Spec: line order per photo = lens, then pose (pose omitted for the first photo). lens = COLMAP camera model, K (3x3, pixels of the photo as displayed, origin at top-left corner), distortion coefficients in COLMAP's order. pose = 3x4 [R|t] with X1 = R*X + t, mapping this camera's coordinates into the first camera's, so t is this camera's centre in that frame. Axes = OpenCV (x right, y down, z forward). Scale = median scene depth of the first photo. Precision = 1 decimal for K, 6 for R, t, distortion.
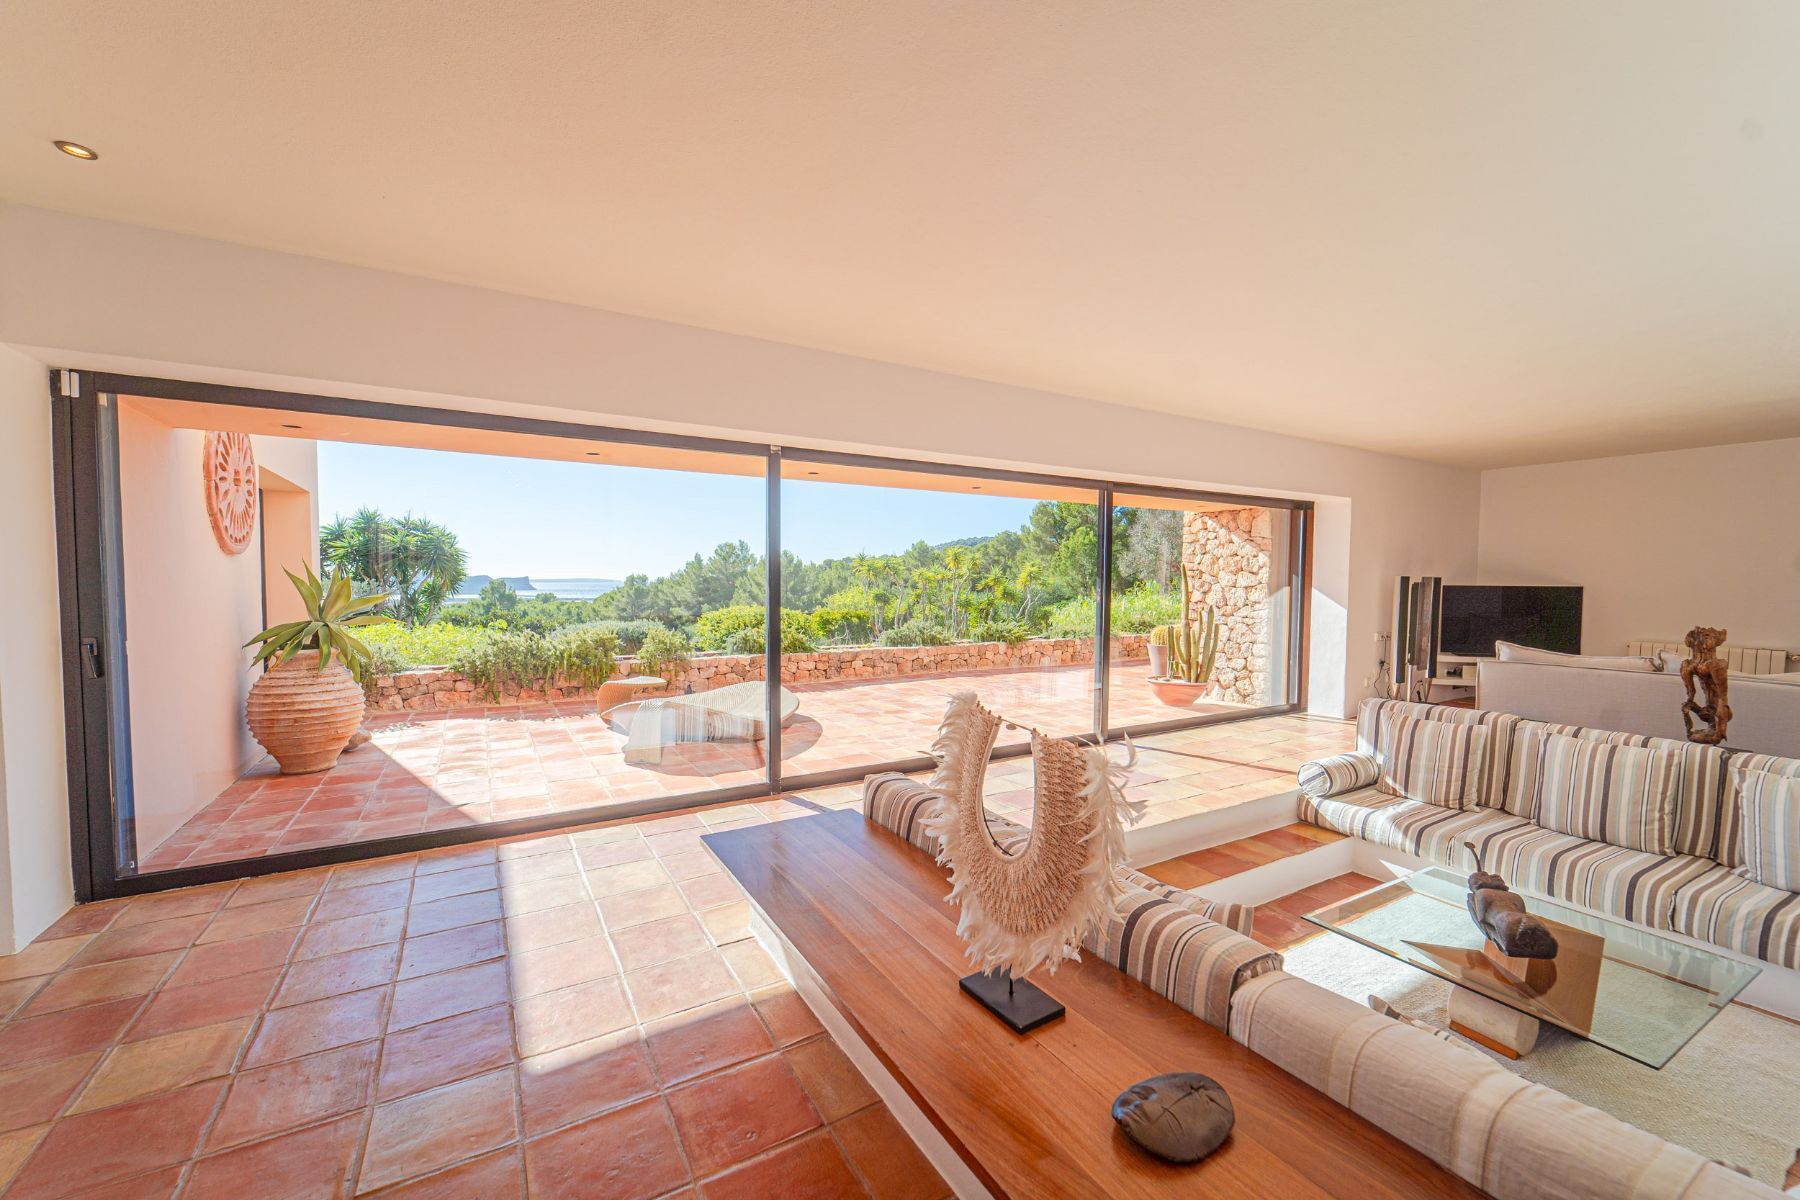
lens RADIAL K [[719.8, 0, 905.5], [0, 719.8, 611.3], [0, 0, 1]] dist [-0.000289, 0.000252]
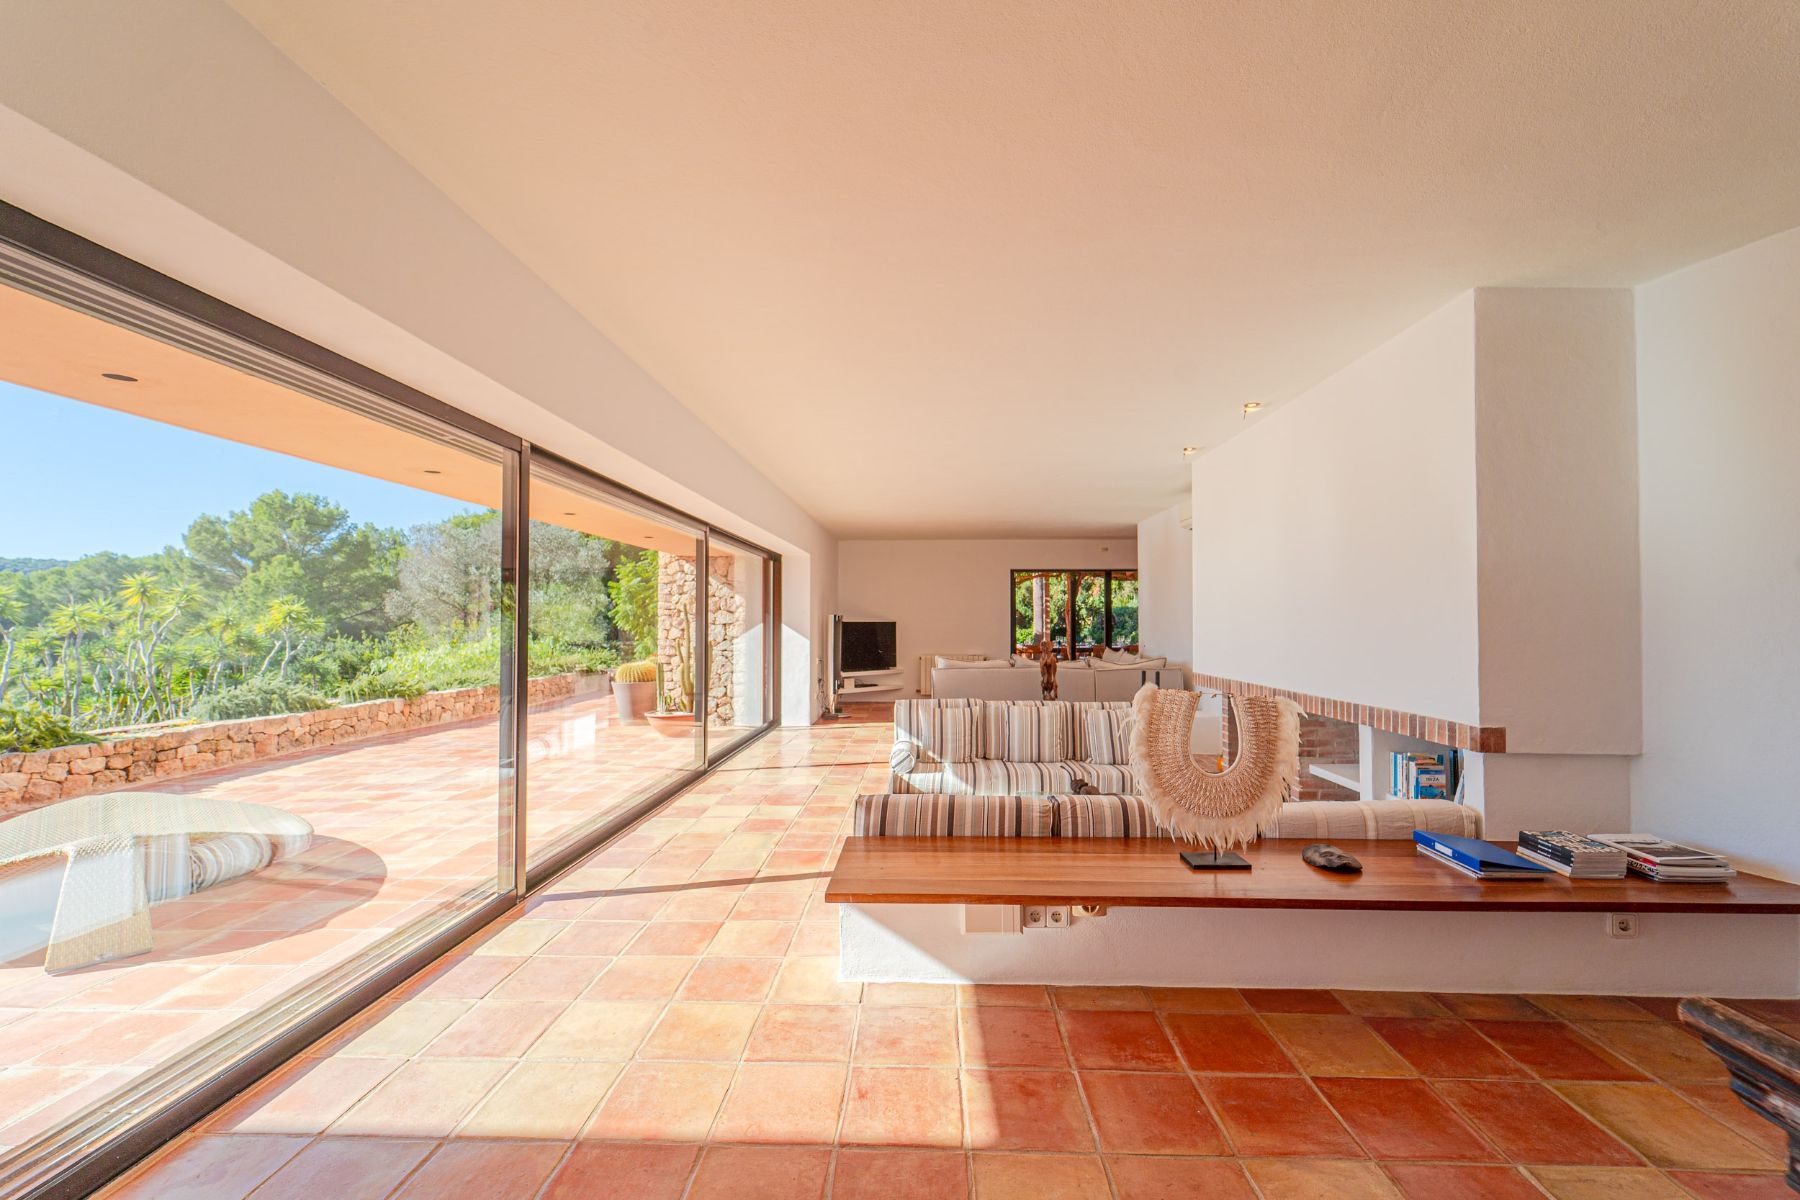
lens RADIAL K [[719.8, 0, 905.5], [0, 719.8, 611.3], [0, 0, 1]] dist [-0.000289, 0.000252]
pose [[0.546540, 0.005357, 0.837416, -0.334770], [0.043533, 0.998446, -0.034800, -0.001528], [-0.836300, 0.055475, 0.545458, 0.137455]]
